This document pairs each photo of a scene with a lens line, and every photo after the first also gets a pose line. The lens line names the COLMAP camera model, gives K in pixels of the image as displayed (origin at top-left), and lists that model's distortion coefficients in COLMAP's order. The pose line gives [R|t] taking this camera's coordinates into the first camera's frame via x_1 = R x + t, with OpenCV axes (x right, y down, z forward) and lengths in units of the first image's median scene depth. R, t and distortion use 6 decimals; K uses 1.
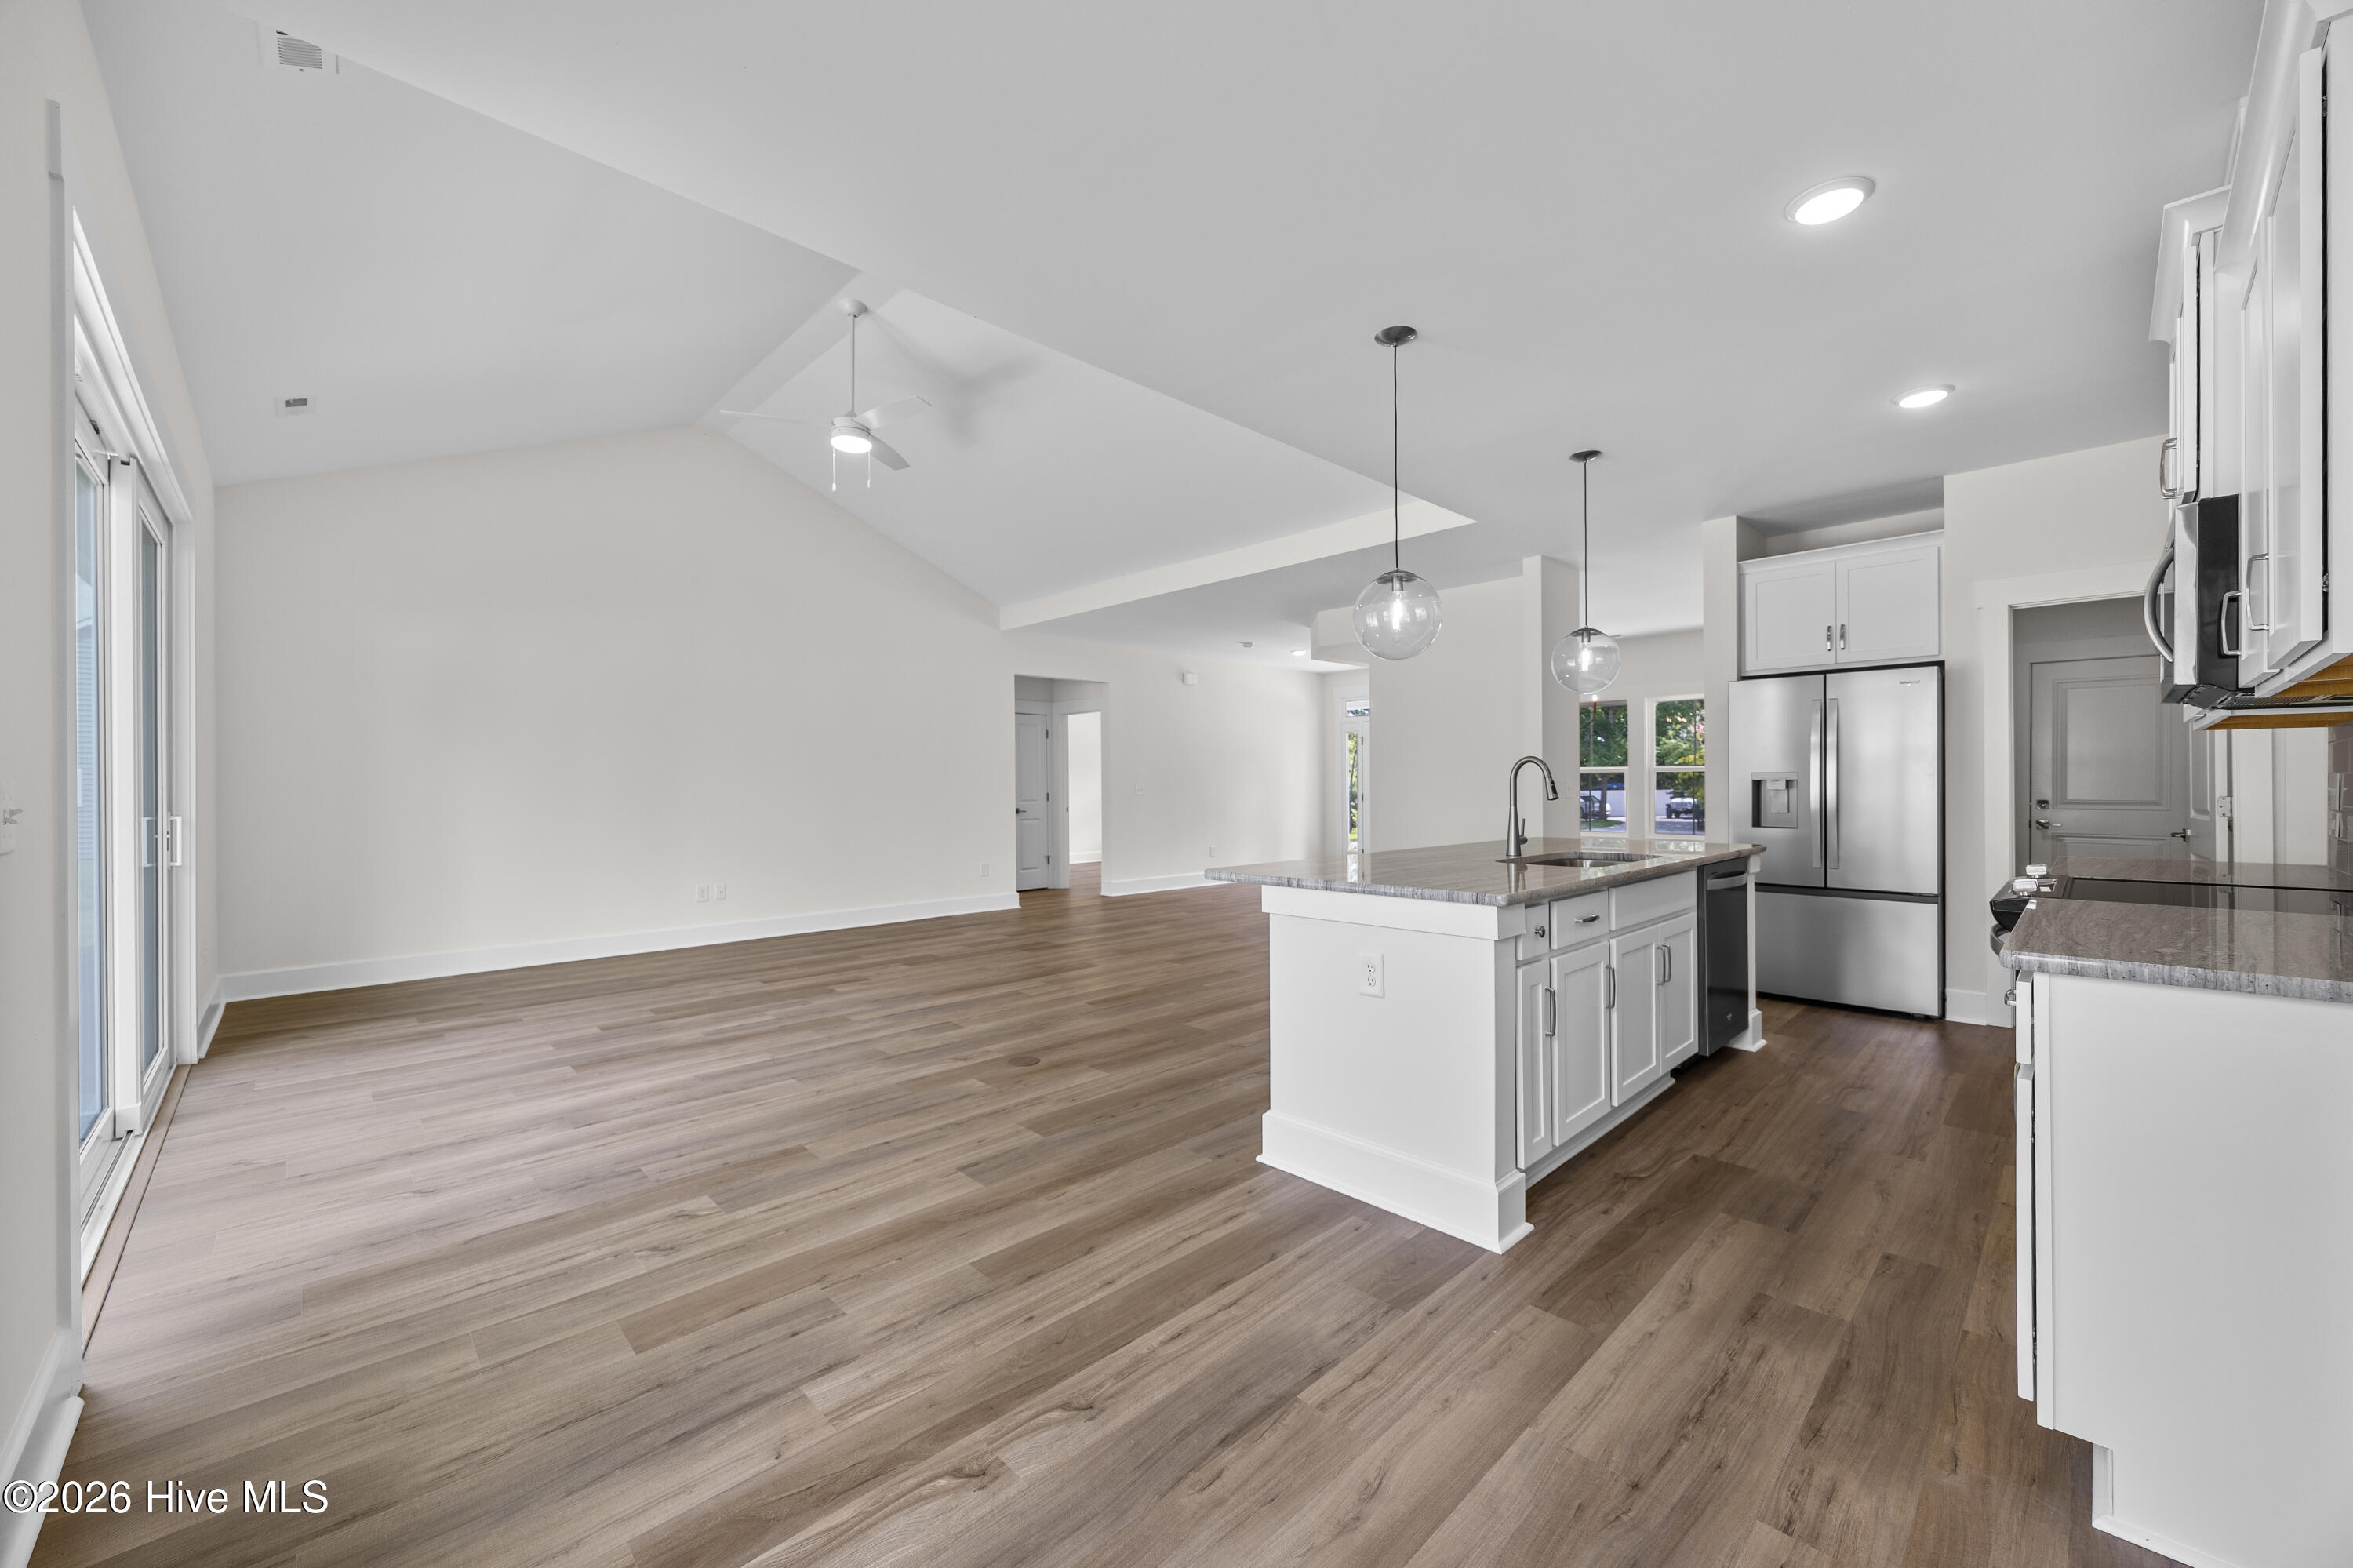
lens RADIAL K [[894.4, 0, 1157.0], [0, 894.4, 780.2], [0, 0, 1]] dist [0.000797, -0.000836]
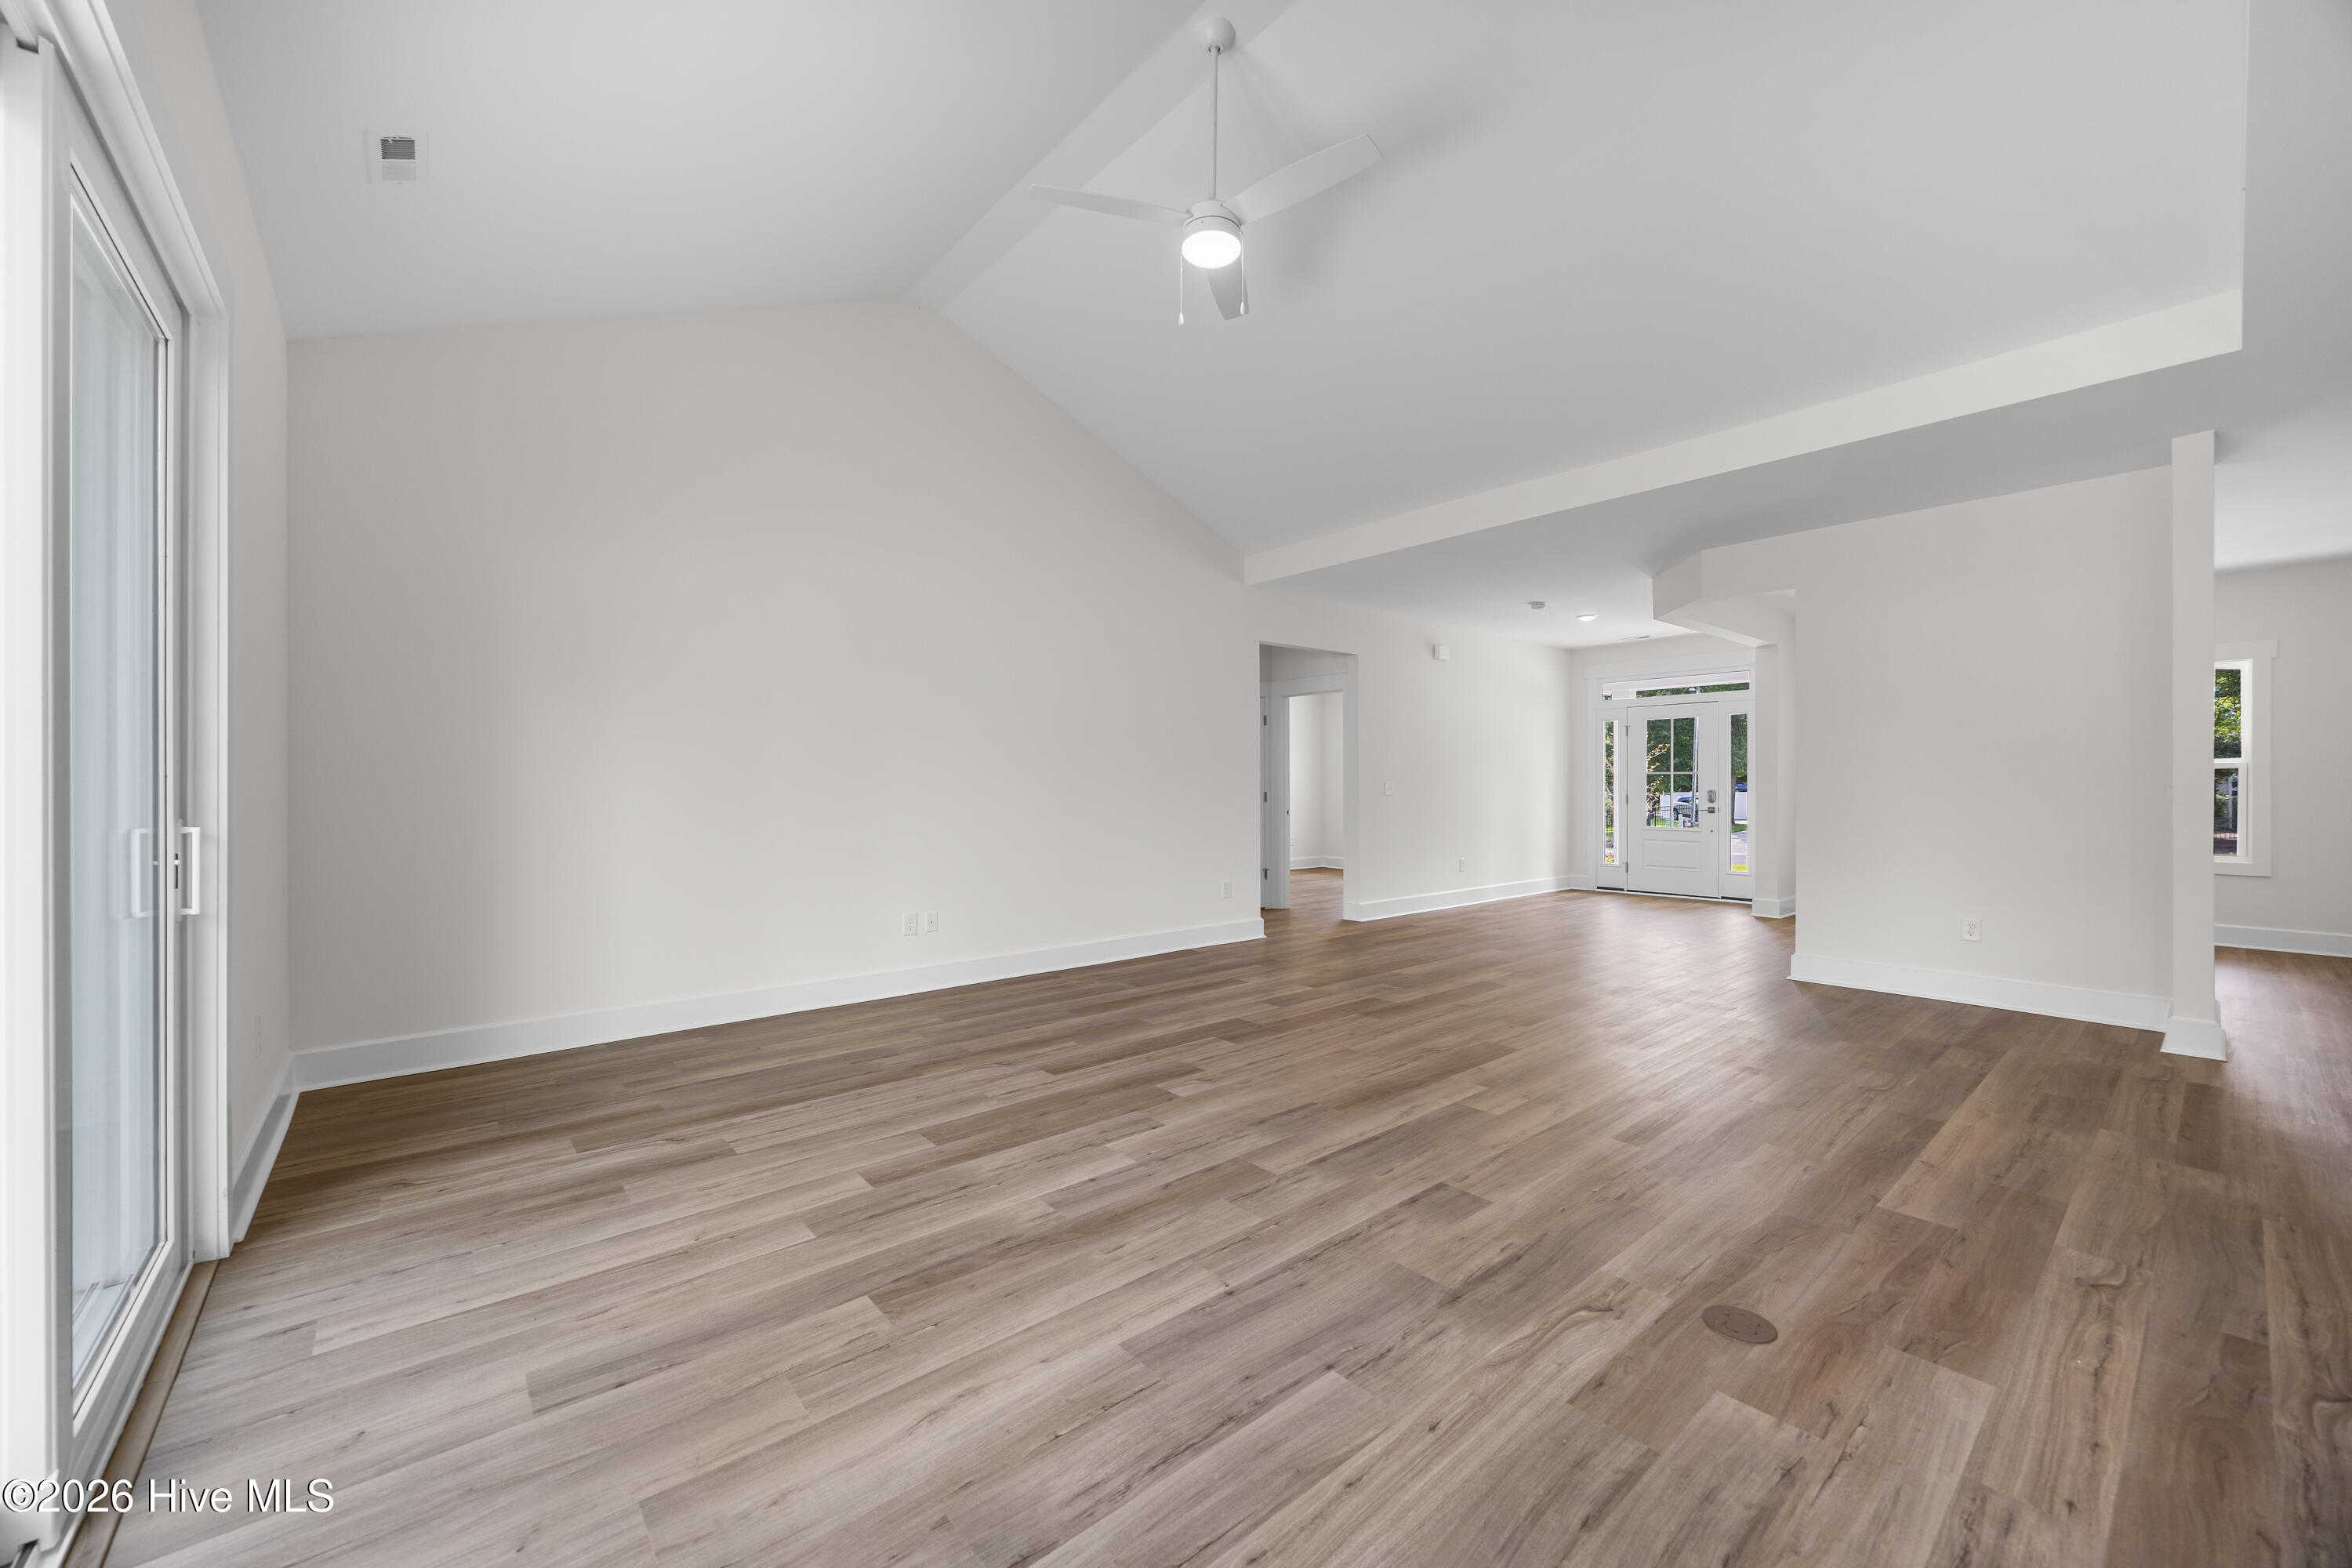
lens RADIAL K [[894.0, 0, 1159.2], [0, 894.0, 780.3], [0, 0, 1]] dist [0.000797, -0.000836]
pose [[0.997703, 0.005132, -0.067547, -0.430636], [-0.005036, 0.999986, 0.001599, 0.006783], [0.067554, -0.001255, 0.997715, 0.458249]]
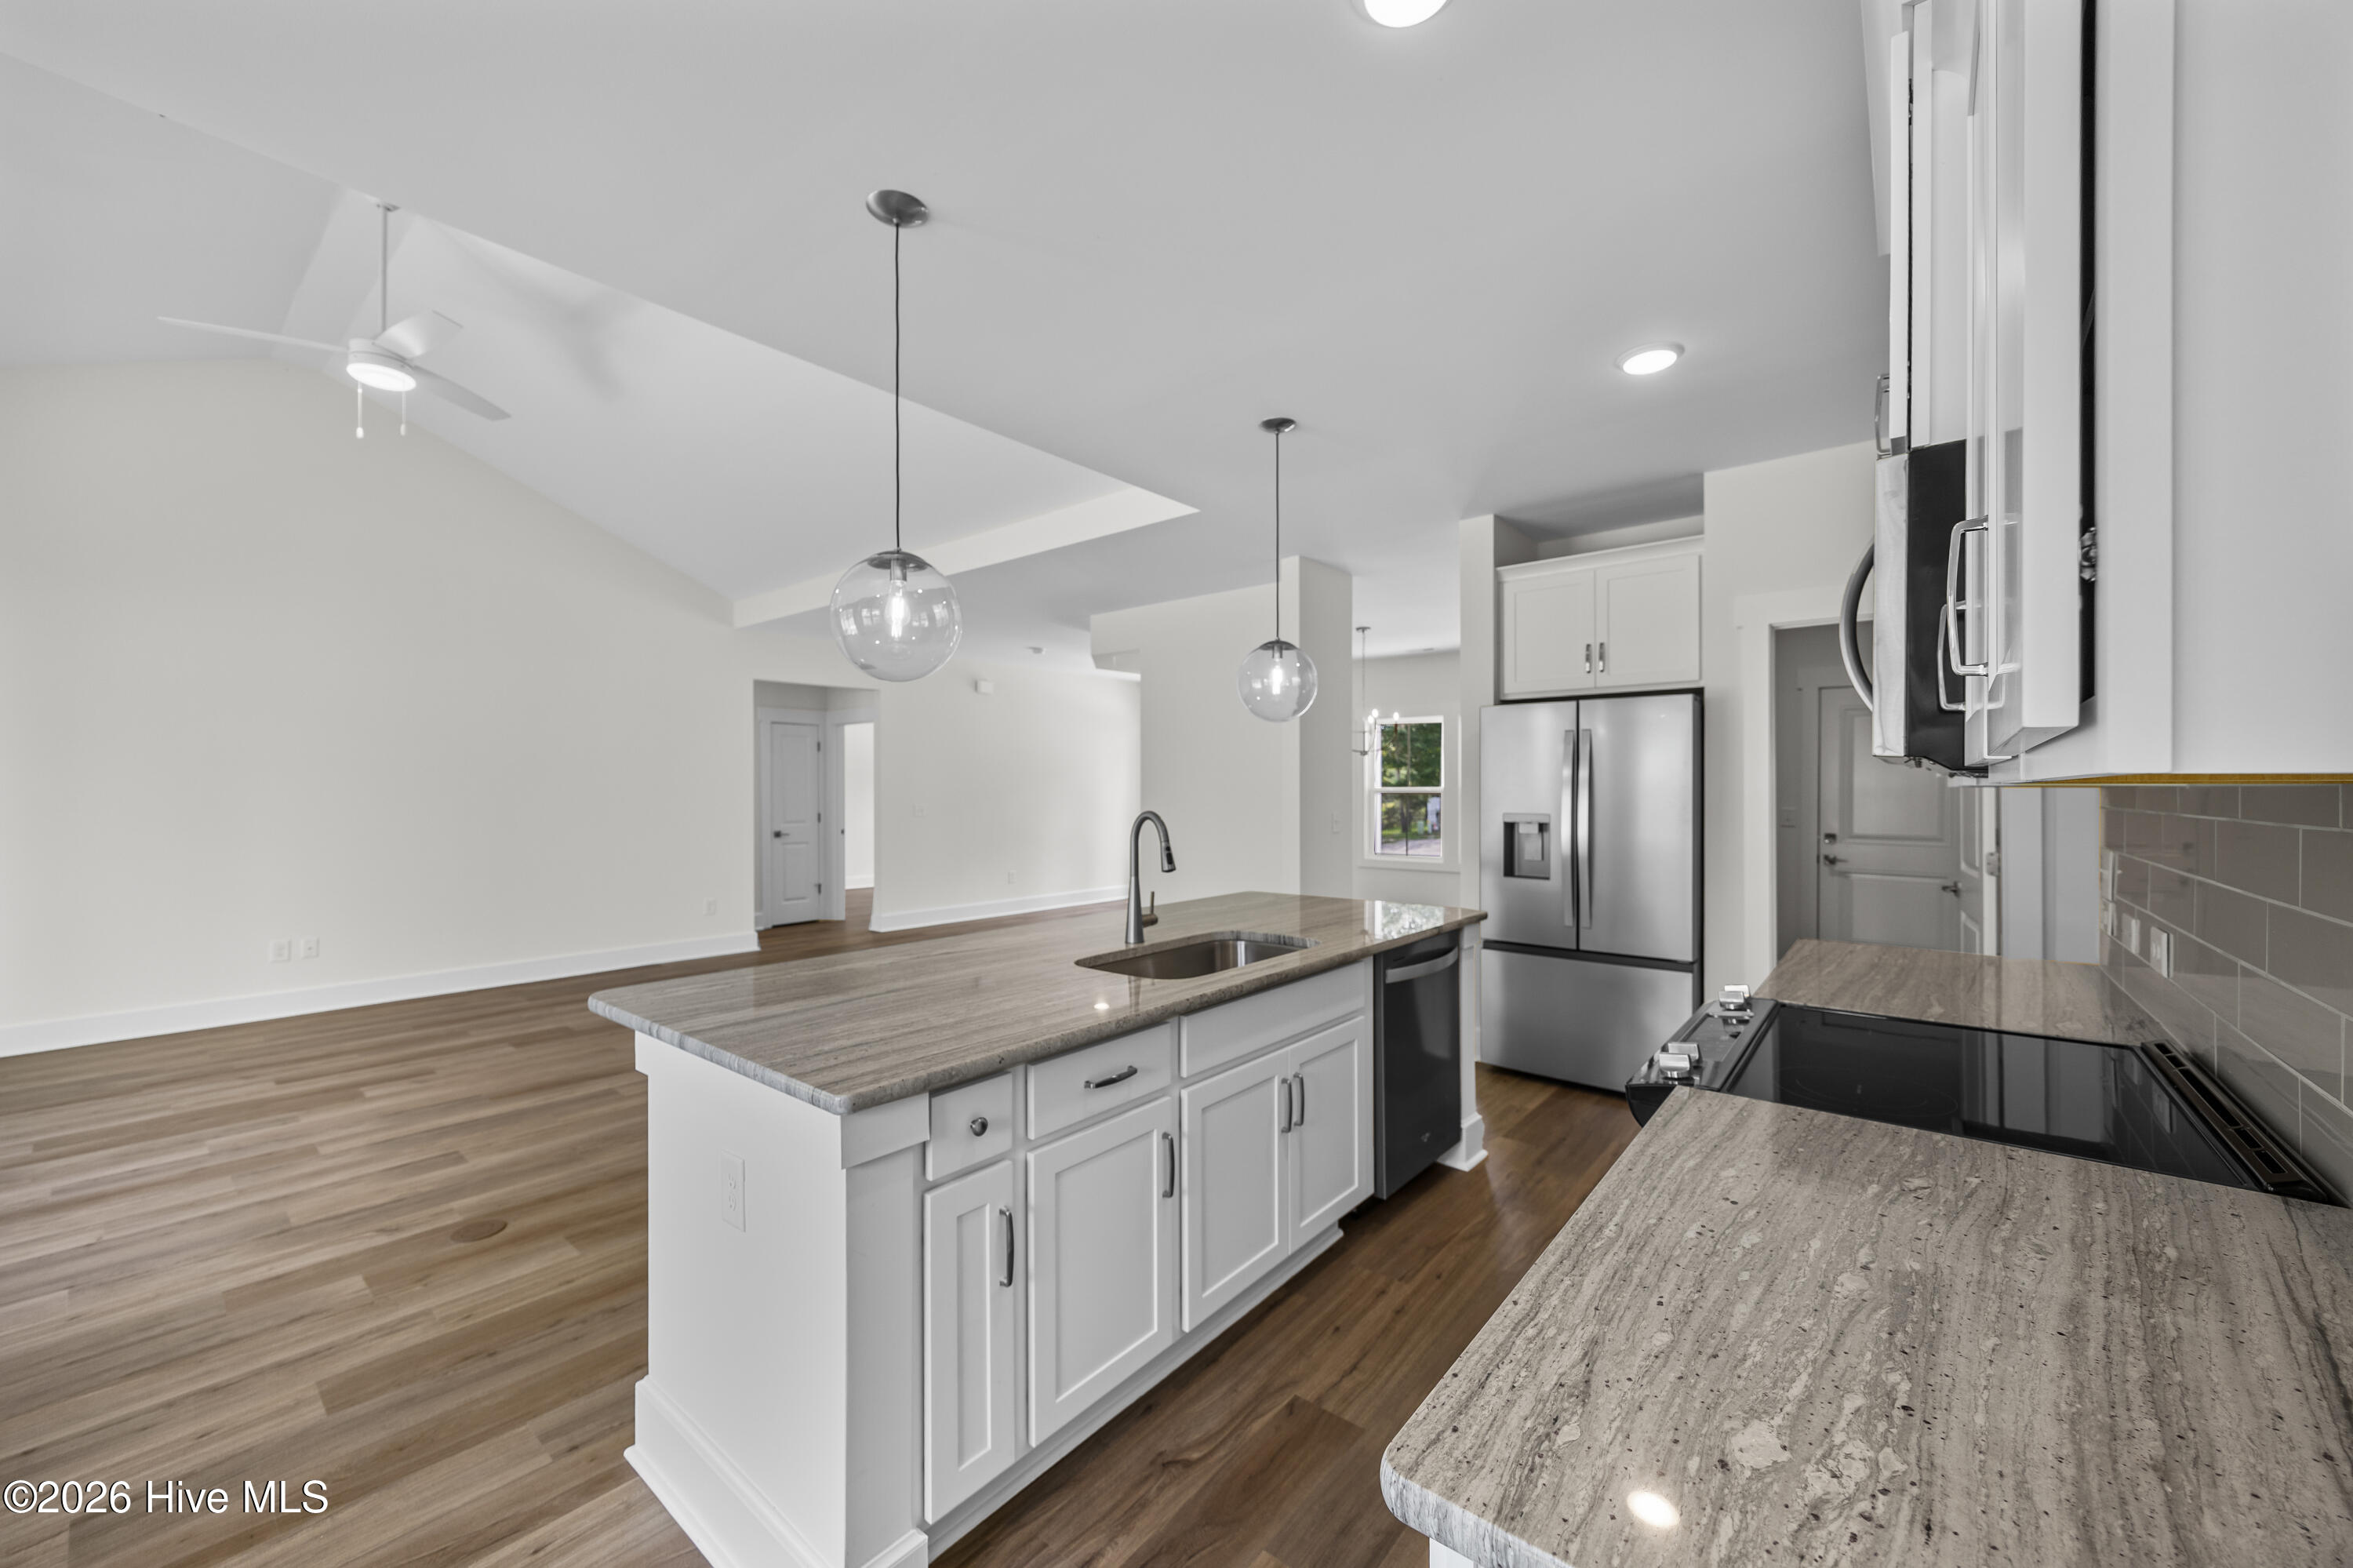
lens RADIAL K [[894.4, 0, 1153.9], [0, 894.4, 782.7], [0, 0, 1]] dist [0.000797, -0.000836]
pose [[0.994382, 0.005375, 0.105717, 0.298800], [-0.005234, 0.999985, -0.001612, -0.043029], [-0.105724, 0.001050, 0.994395, 0.227431]]
